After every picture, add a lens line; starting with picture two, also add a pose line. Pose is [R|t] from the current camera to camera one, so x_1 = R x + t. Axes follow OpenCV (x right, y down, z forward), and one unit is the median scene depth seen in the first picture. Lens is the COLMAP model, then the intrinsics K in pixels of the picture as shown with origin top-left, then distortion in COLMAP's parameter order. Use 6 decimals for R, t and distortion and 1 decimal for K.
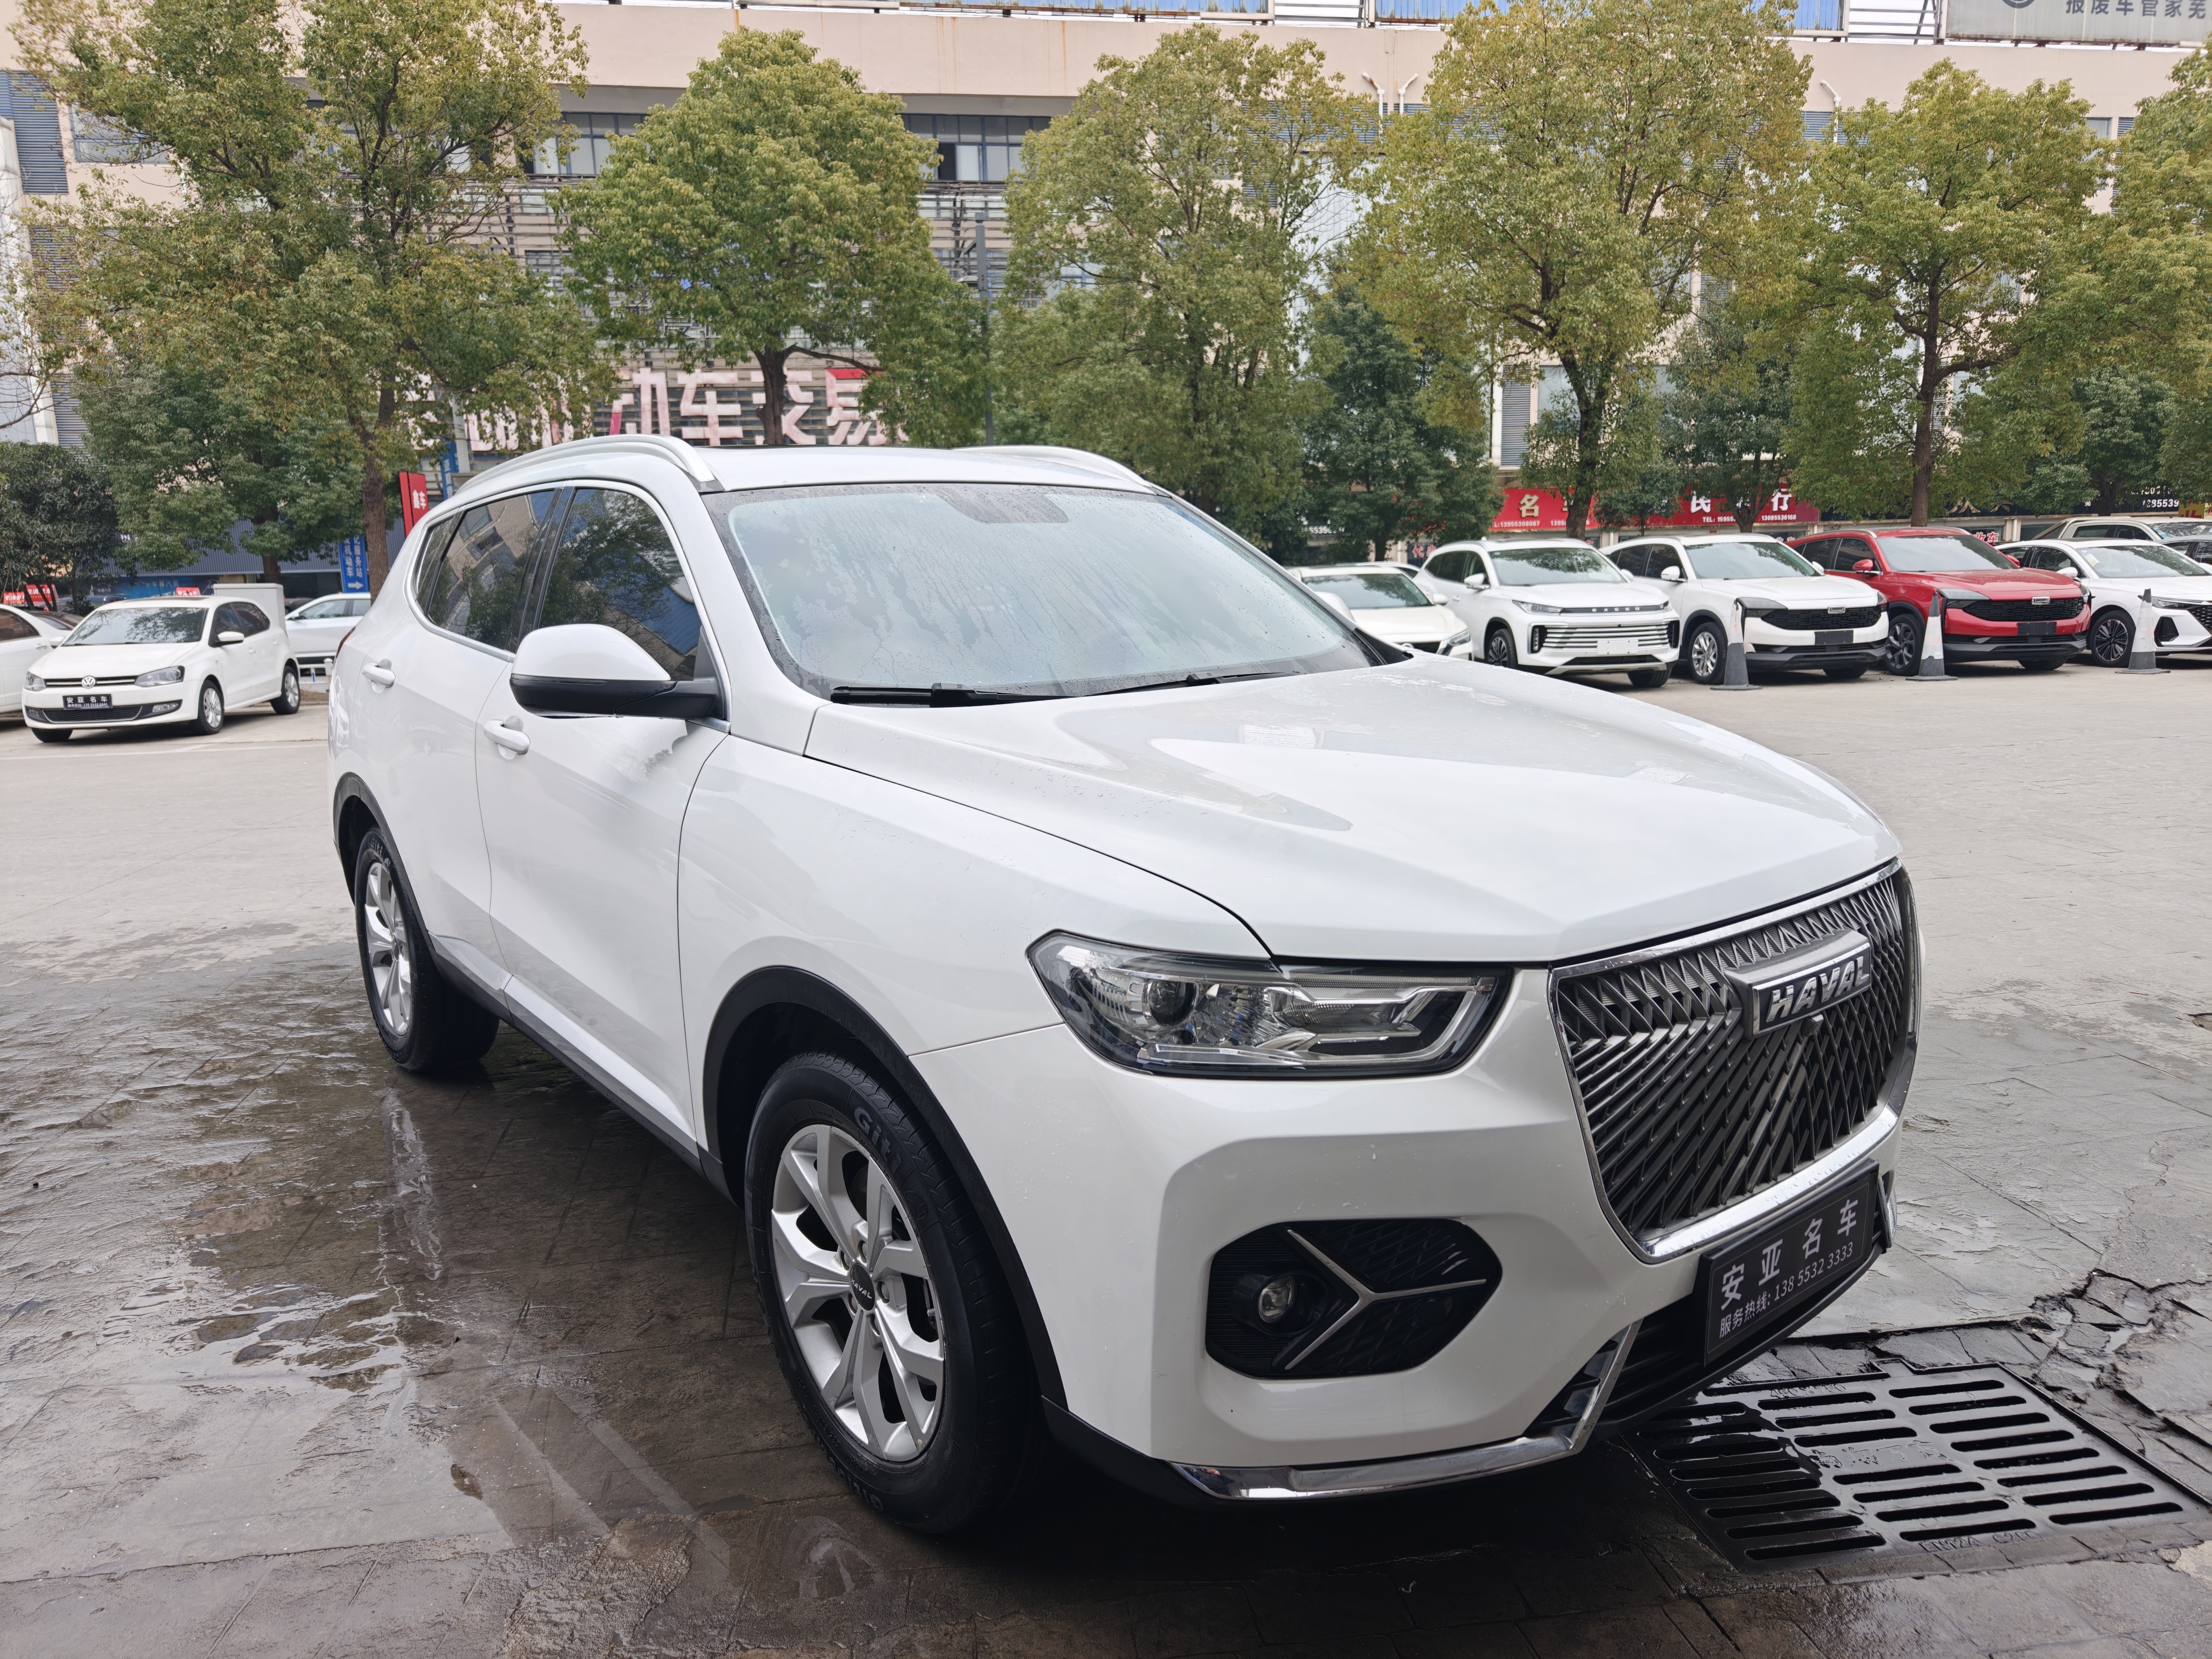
lens RADIAL K [[1557.5, 0, 1102.9], [0, 1557.5, 830.2], [0, 0, 1]] dist [0.008845, -0.000444]
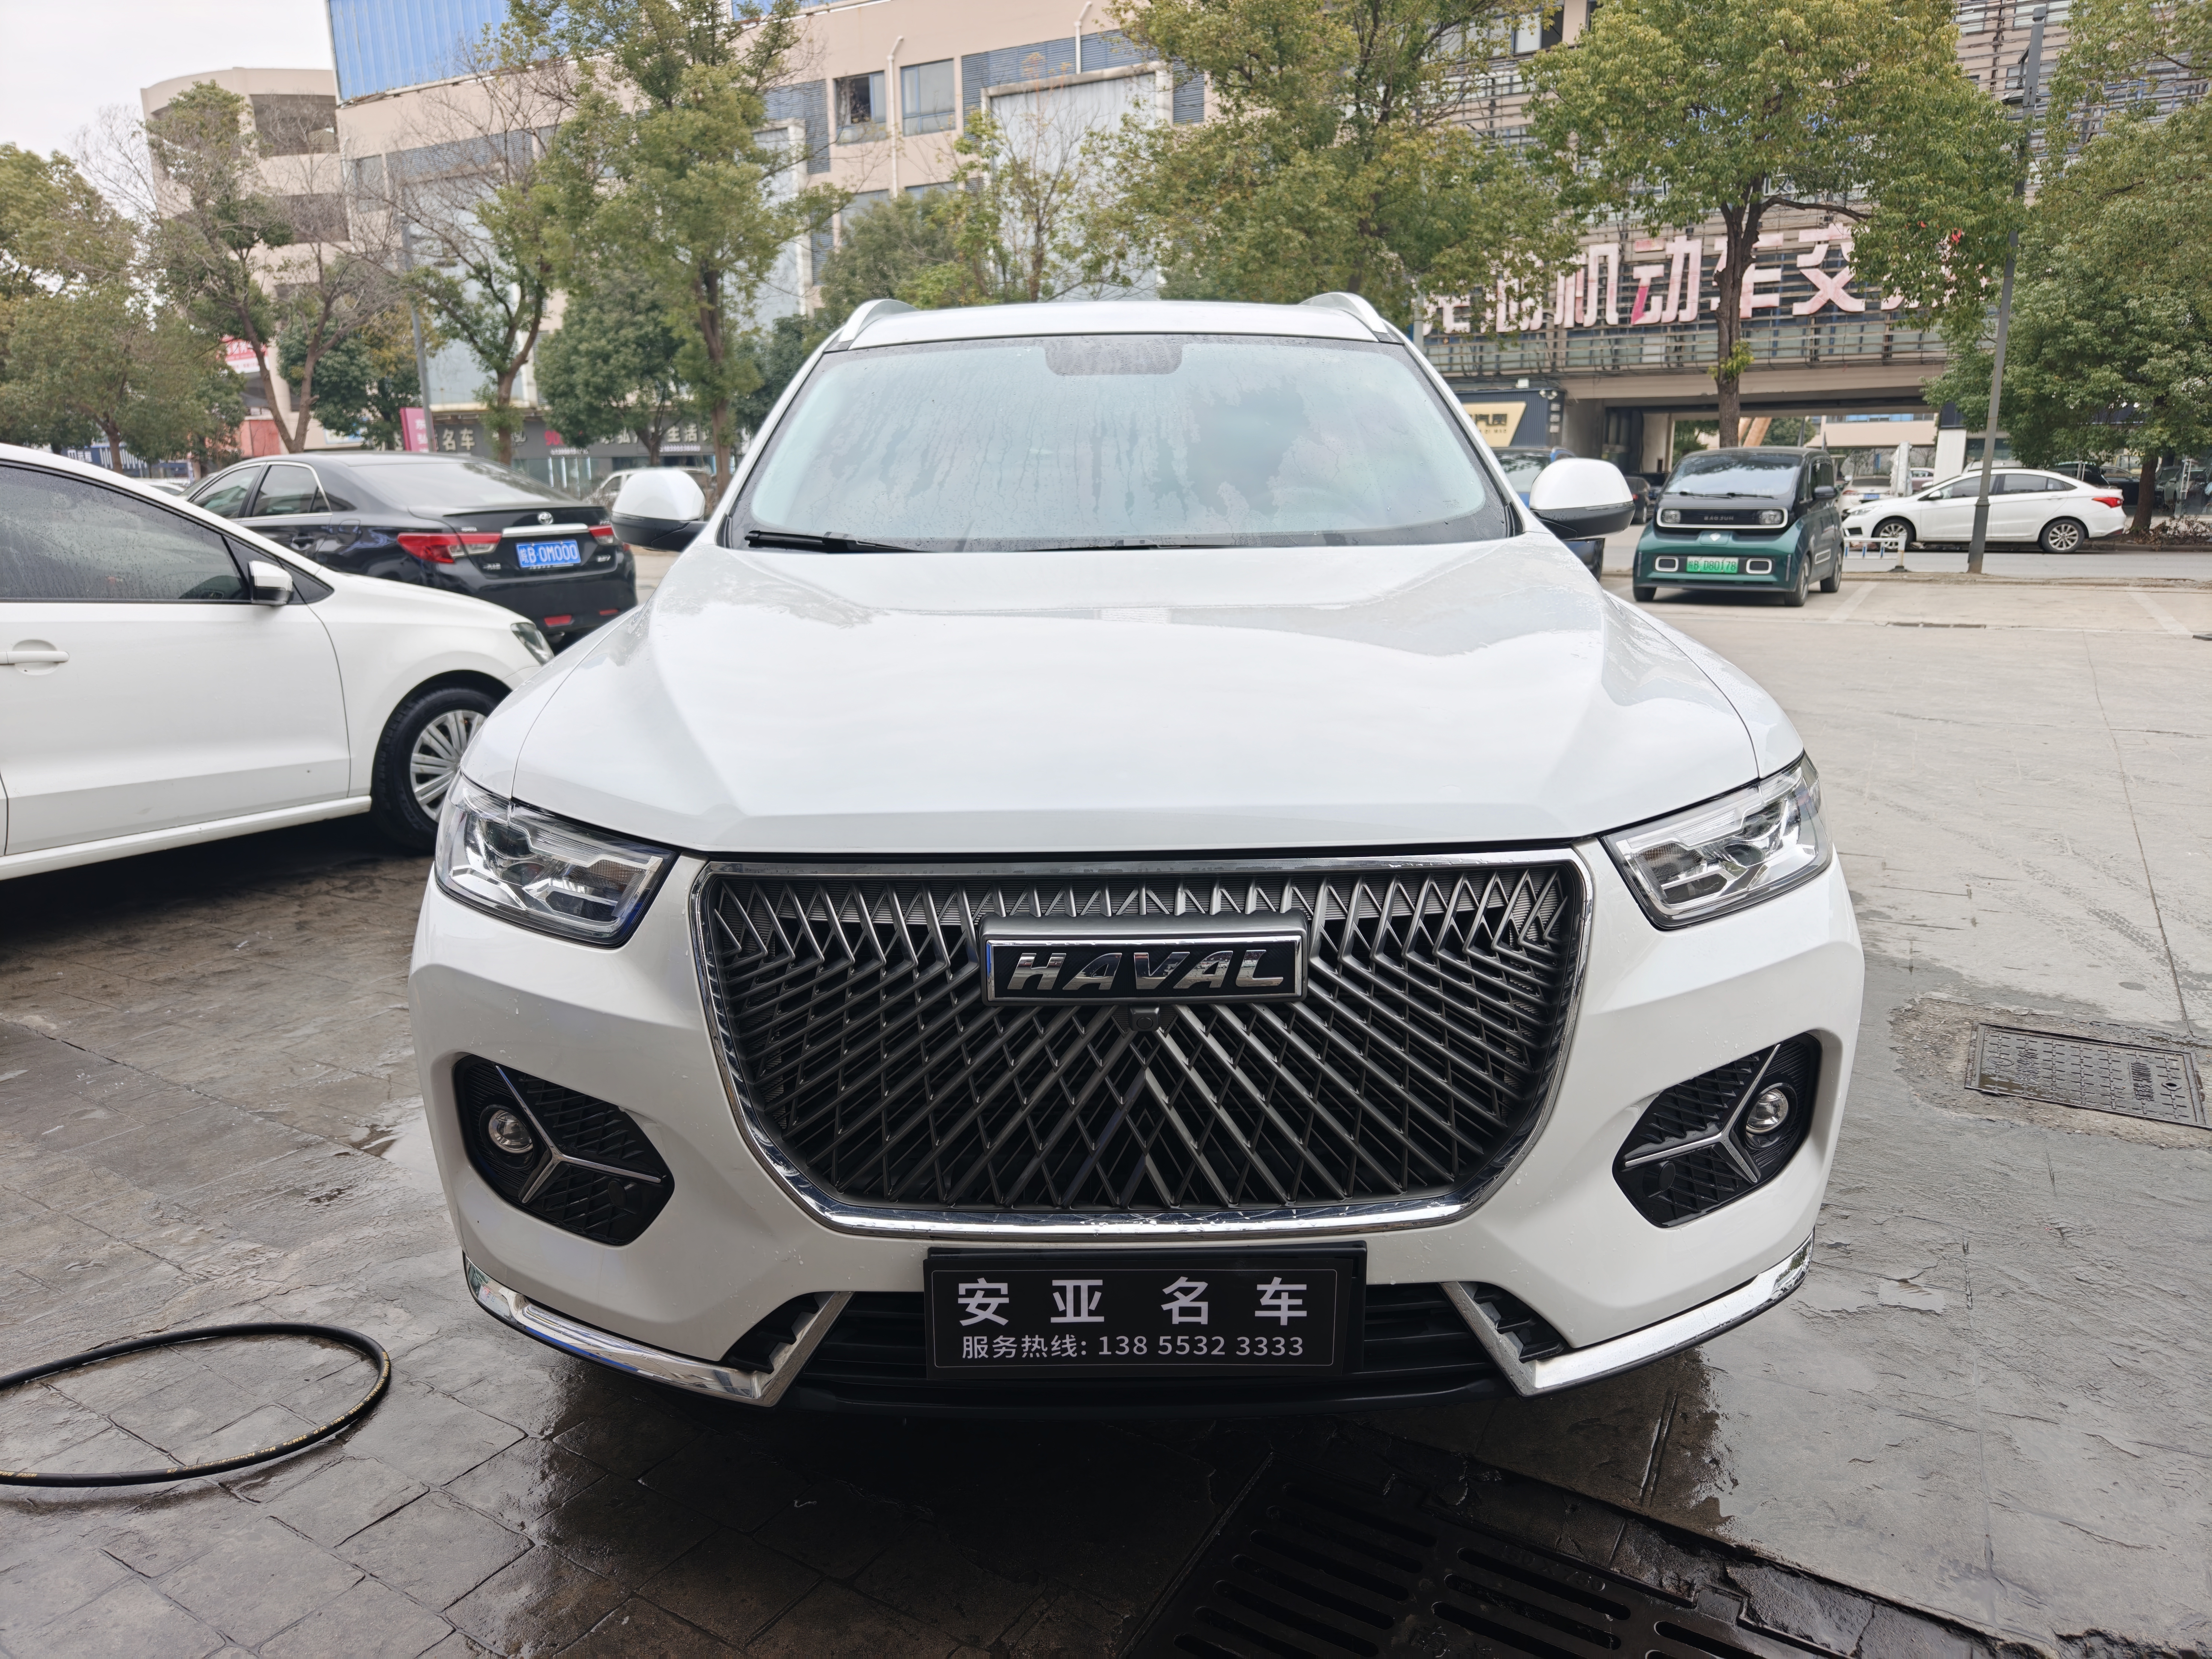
lens RADIAL K [[1557.5, 0, 1102.9], [0, 1557.5, 830.2], [0, 0, 1]] dist [0.008845, -0.000444]
pose [[0.768096, 0.162479, -0.619378, 0.137009], [-0.118679, 0.986636, 0.111644, -0.007194], [0.629240, -0.012246, 0.777114, 0.061666]]
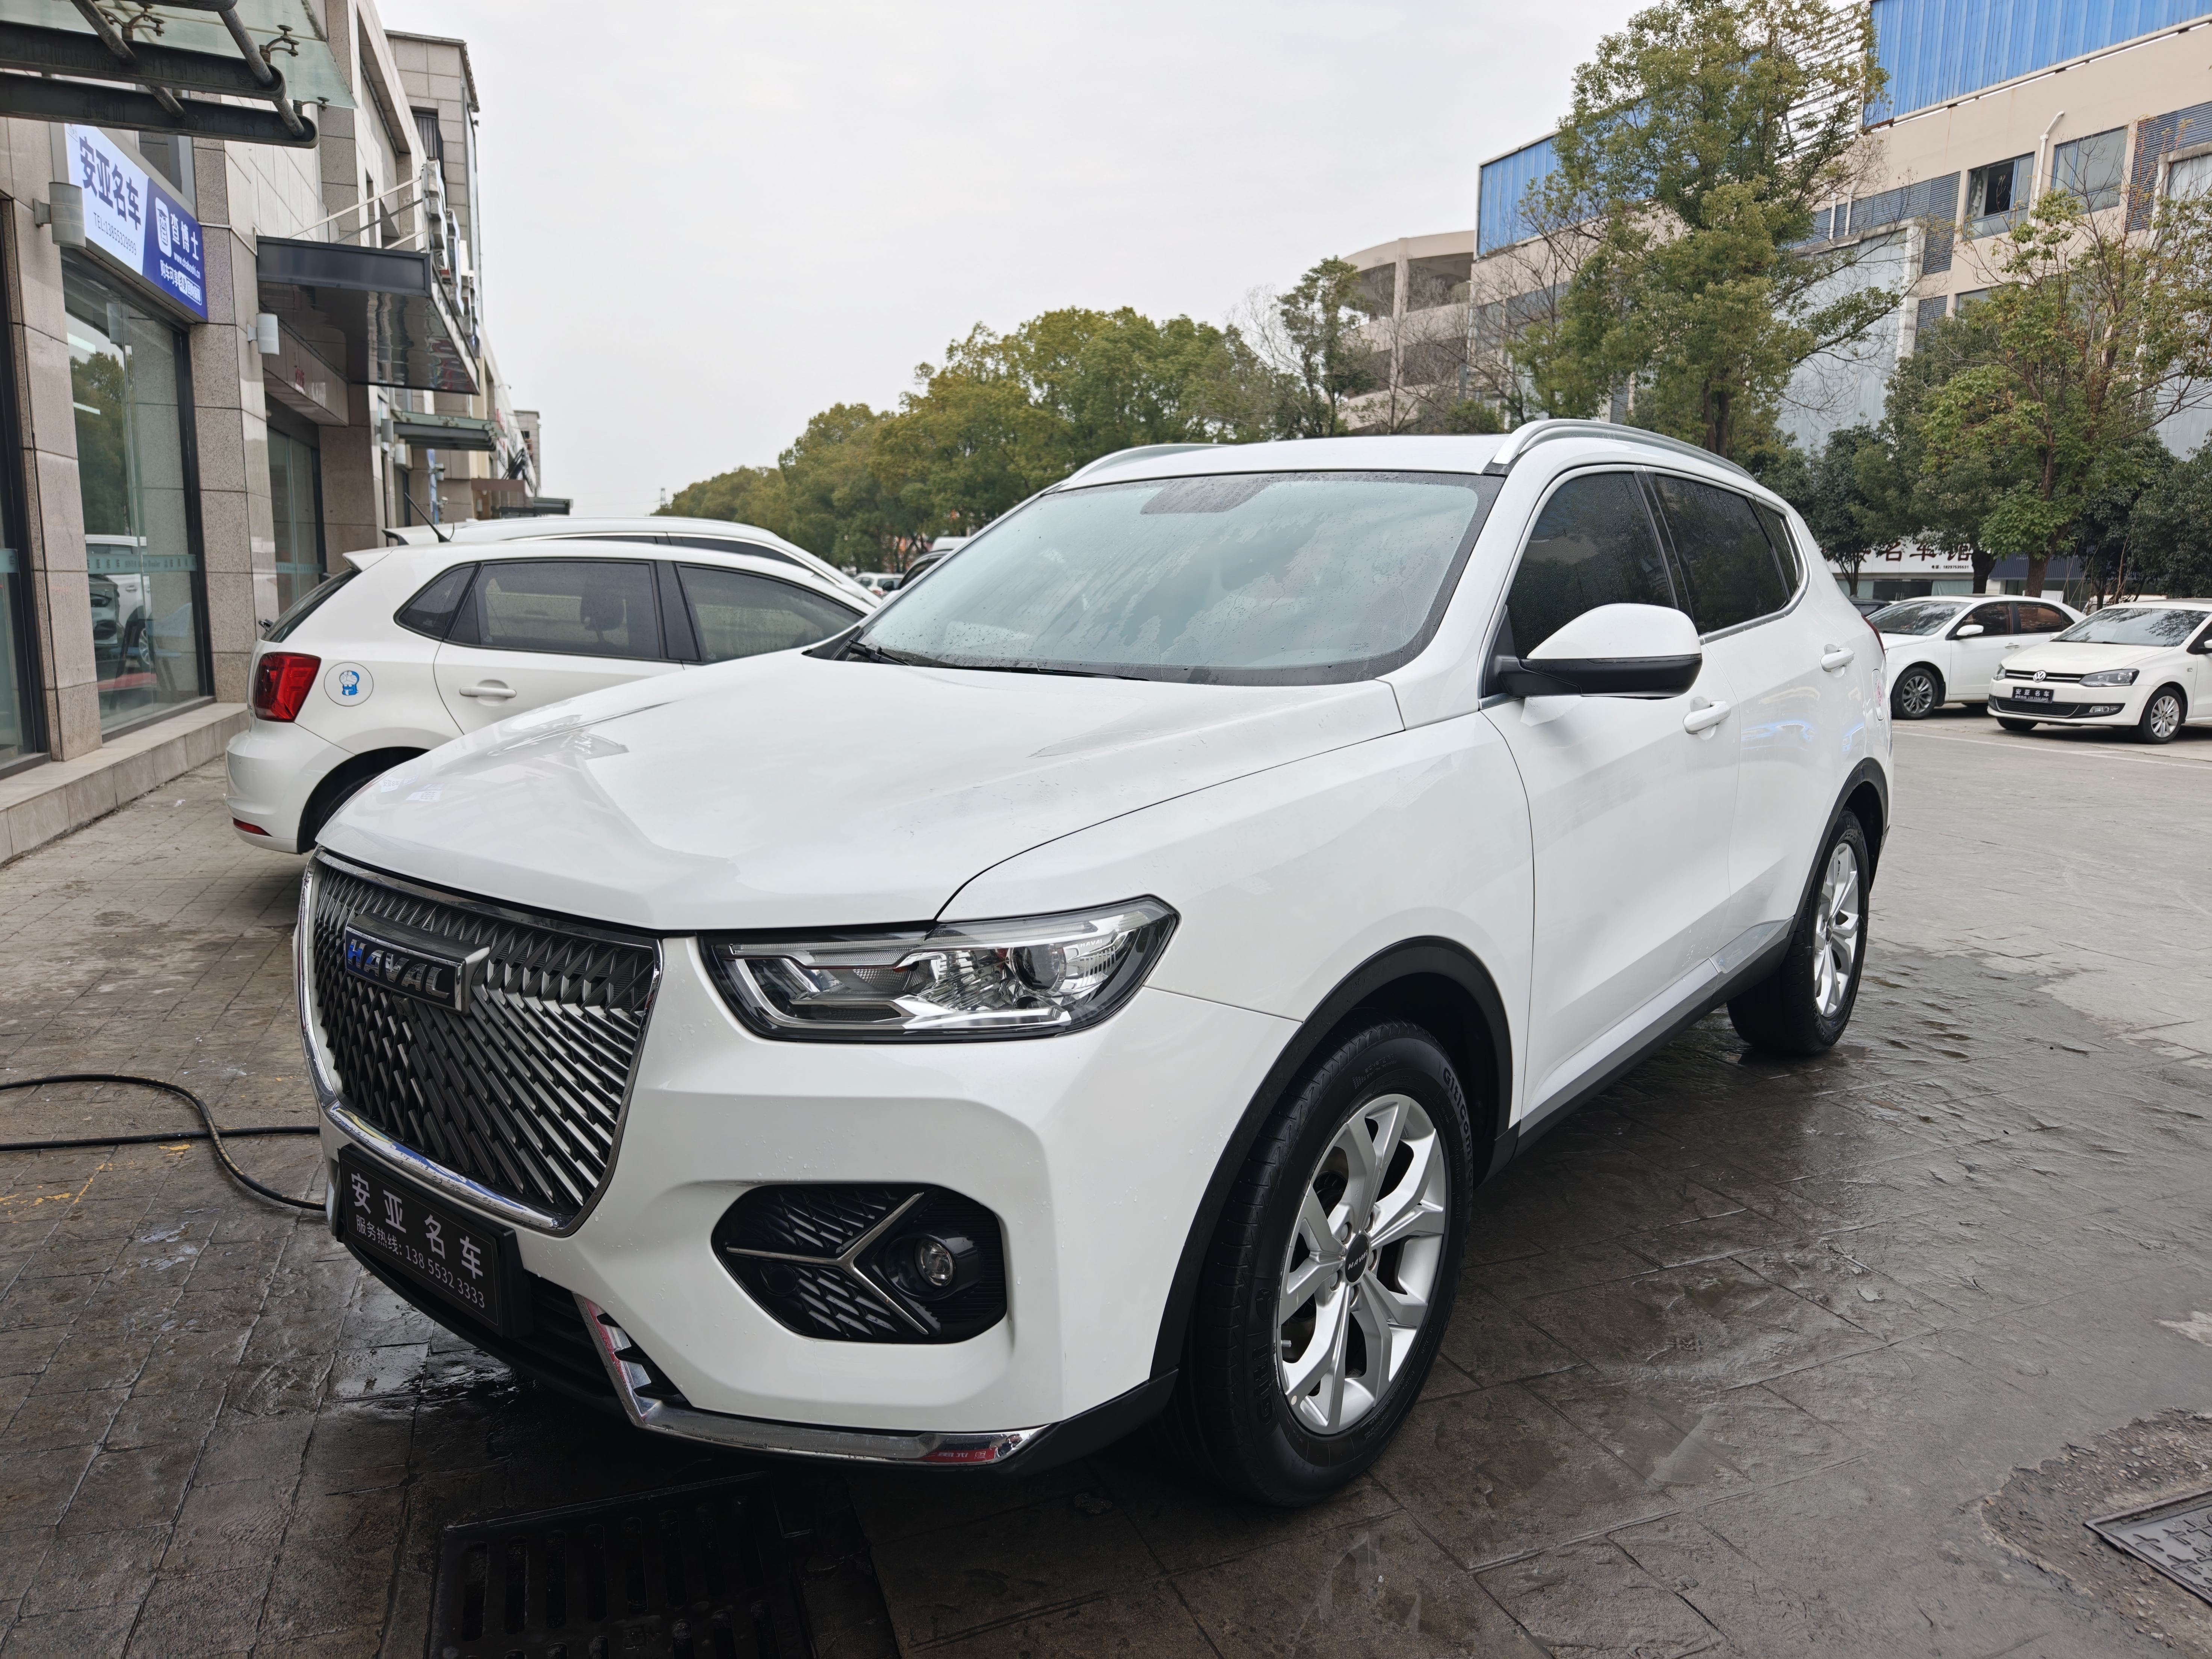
lens RADIAL K [[1557.5, 0, 1102.9], [0, 1557.5, 830.2], [0, 0, 1]] dist [0.008845, -0.000444]
pose [[0.160126, 0.185434, -0.969523, 0.229587], [-0.186830, 0.970136, 0.154695, -0.034764], [0.969255, 0.156365, 0.189988, 0.192096]]
